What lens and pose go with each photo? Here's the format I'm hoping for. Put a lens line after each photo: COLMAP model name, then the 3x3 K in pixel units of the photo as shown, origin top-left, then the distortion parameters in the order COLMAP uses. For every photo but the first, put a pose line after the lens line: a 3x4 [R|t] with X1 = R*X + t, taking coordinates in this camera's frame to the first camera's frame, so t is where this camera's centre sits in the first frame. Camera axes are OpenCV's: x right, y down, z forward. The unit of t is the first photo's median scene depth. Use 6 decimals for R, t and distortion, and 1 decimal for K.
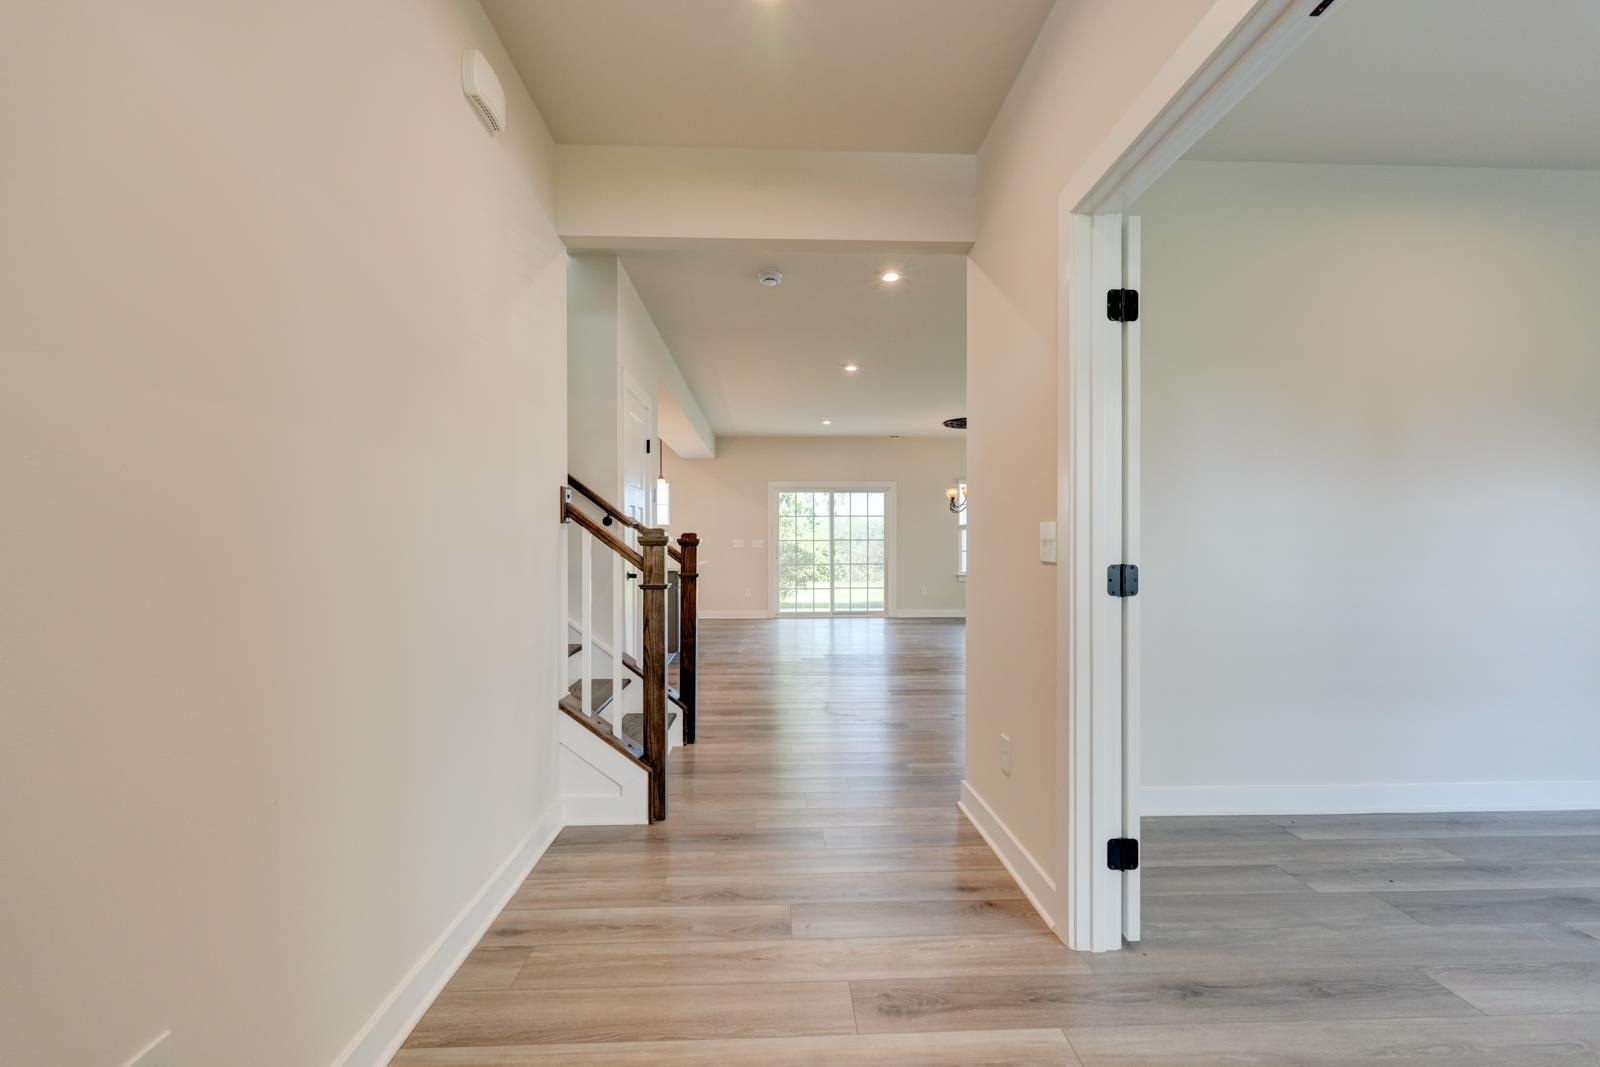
lens RADIAL K [[701.9, 0, 802.5], [0, 701.9, 534.3], [0, 0, 1]] dist [0.002127, 0.000363]
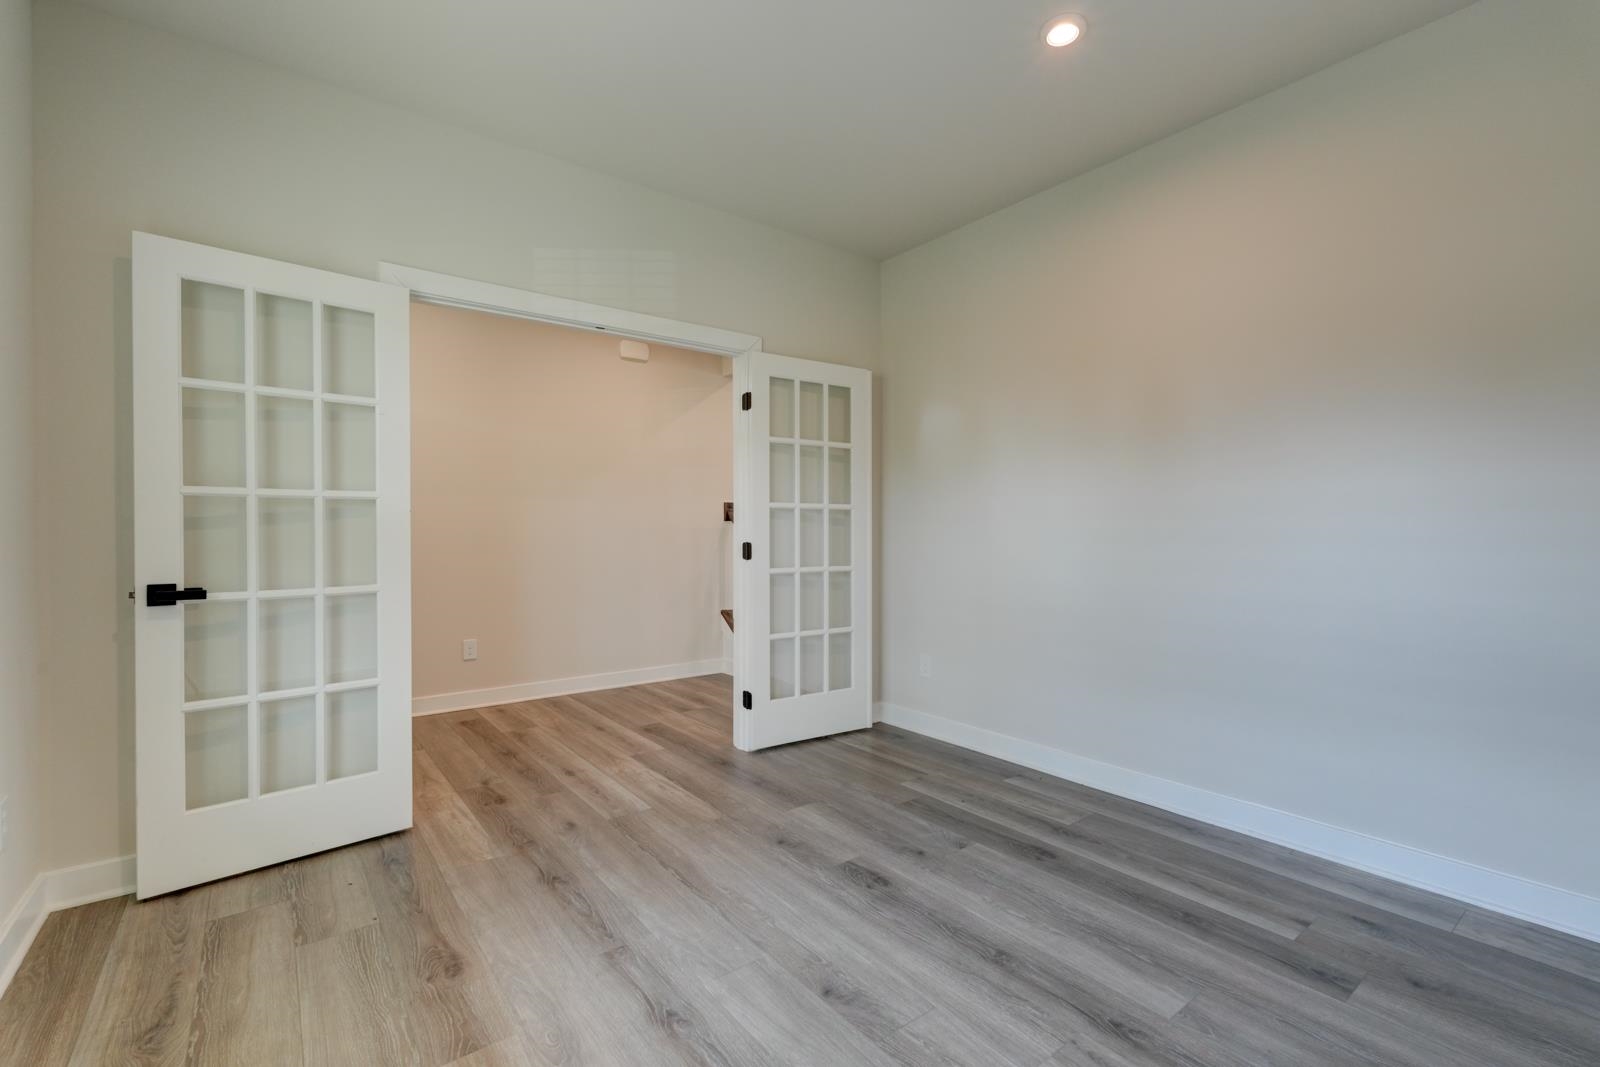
lens RADIAL K [[701.9, 0, 802.5], [0, 701.9, 534.3], [0, 0, 1]] dist [0.002127, 0.000363]
pose [[0.578924, 0.005738, -0.815362, 1.803998], [0.010625, 0.999837, 0.014580, -0.000081], [0.815313, -0.017104, 0.578768, 0.062582]]
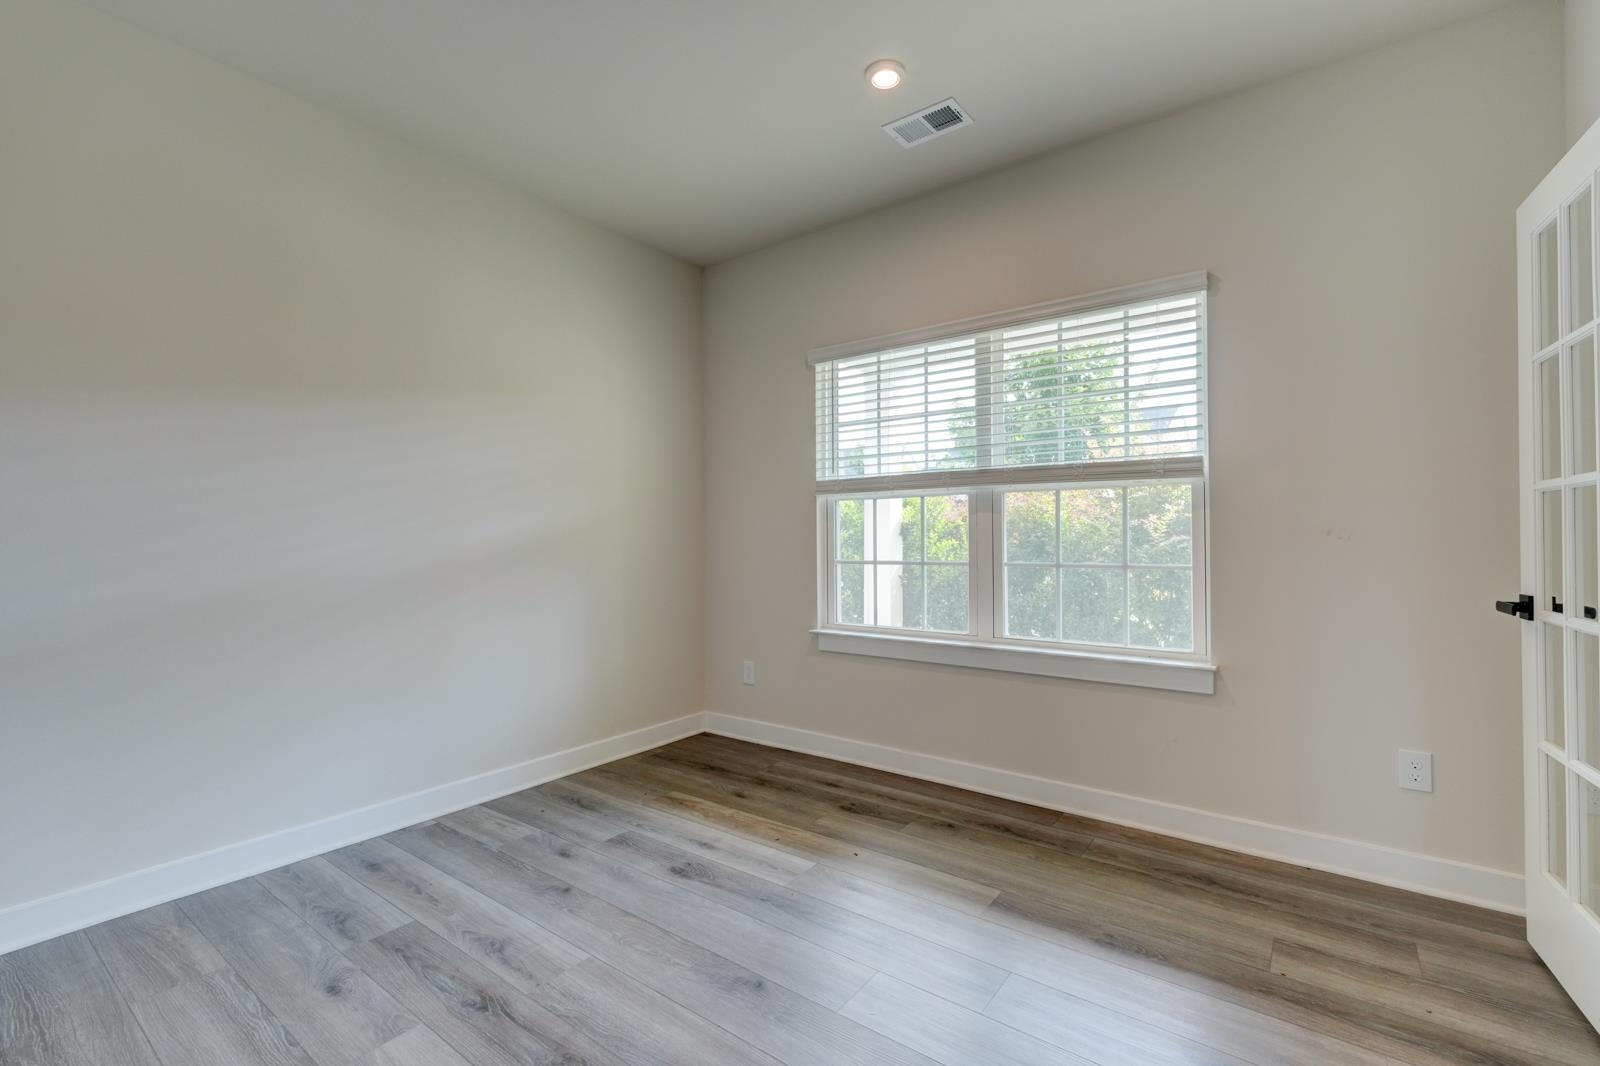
lens RADIAL K [[701.9, 0, 802.5], [0, 701.9, 533.8], [0, 0, 1]] dist [0.002127, 0.000363]
pose [[-0.779149, 0.009760, 0.626763, 0.644037], [-0.002000, 0.999835, -0.018055, 0.016327], [-0.626836, -0.015321, -0.779001, 1.127333]]
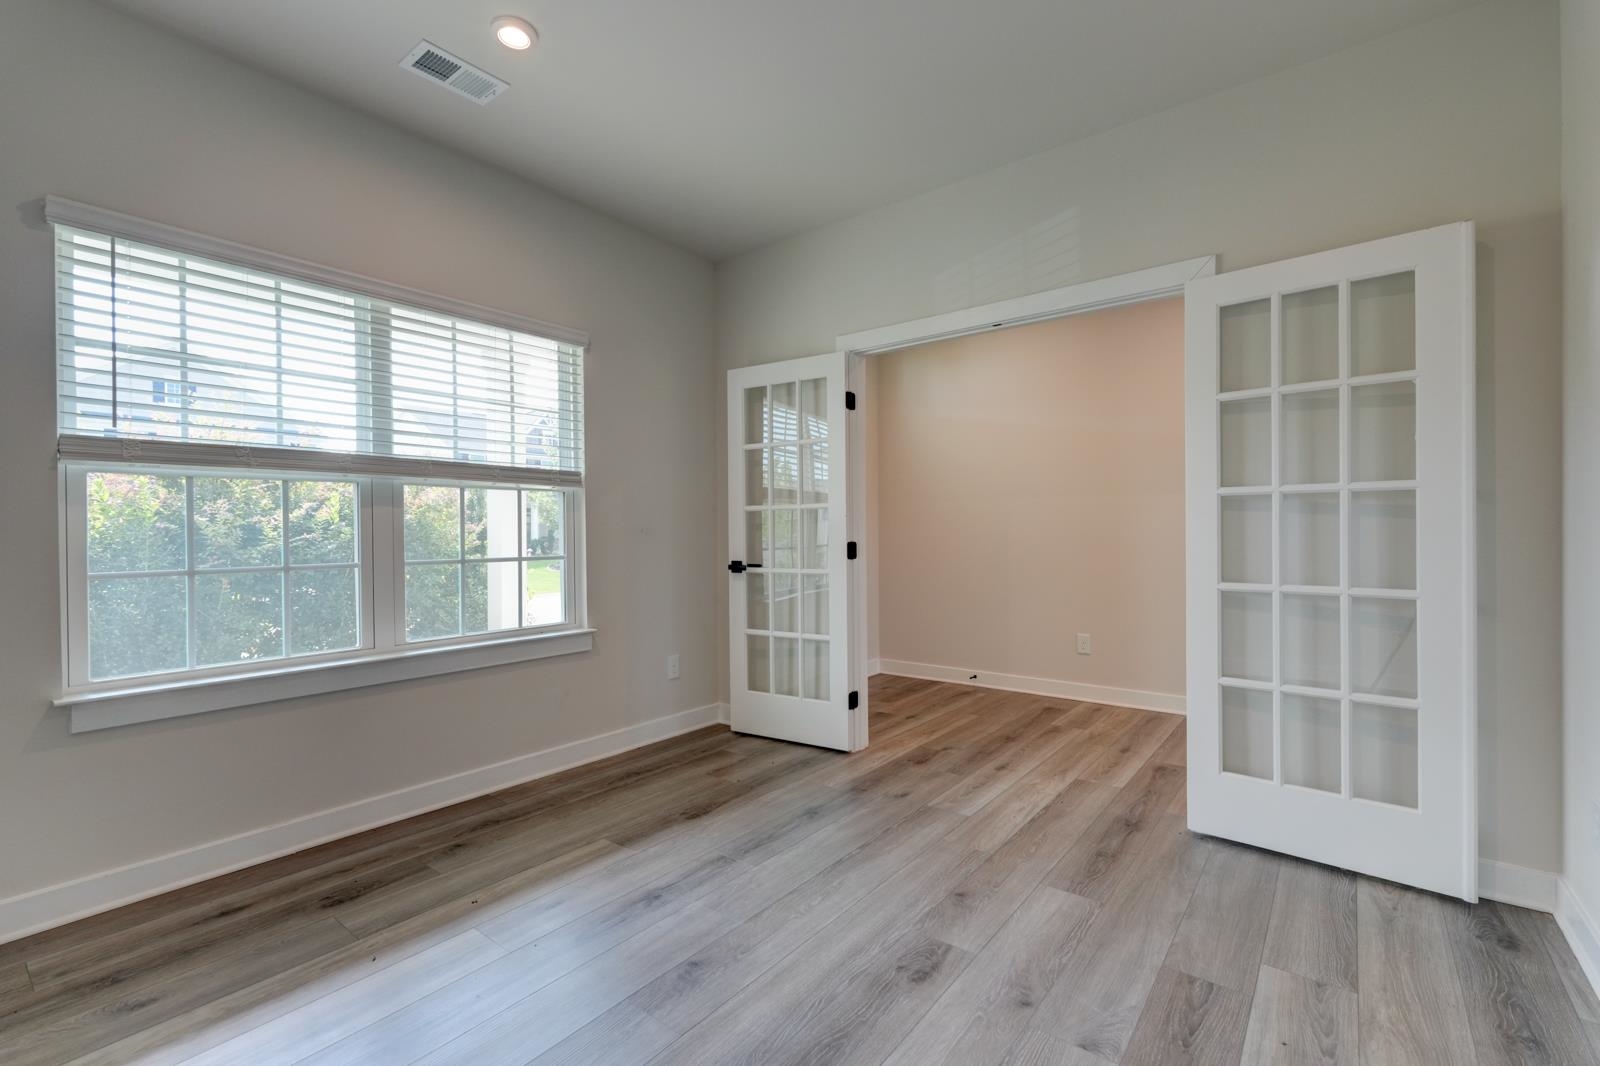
lens RADIAL K [[701.9, 0, 802.5], [0, 701.9, 533.8], [0, 0, 1]] dist [0.002127, 0.000363]
pose [[-0.644114, 0.009655, -0.764868, 1.737273], [0.018521, 0.999824, -0.002977, 0.014288], [0.764705, -0.016084, -0.644180, 1.165351]]
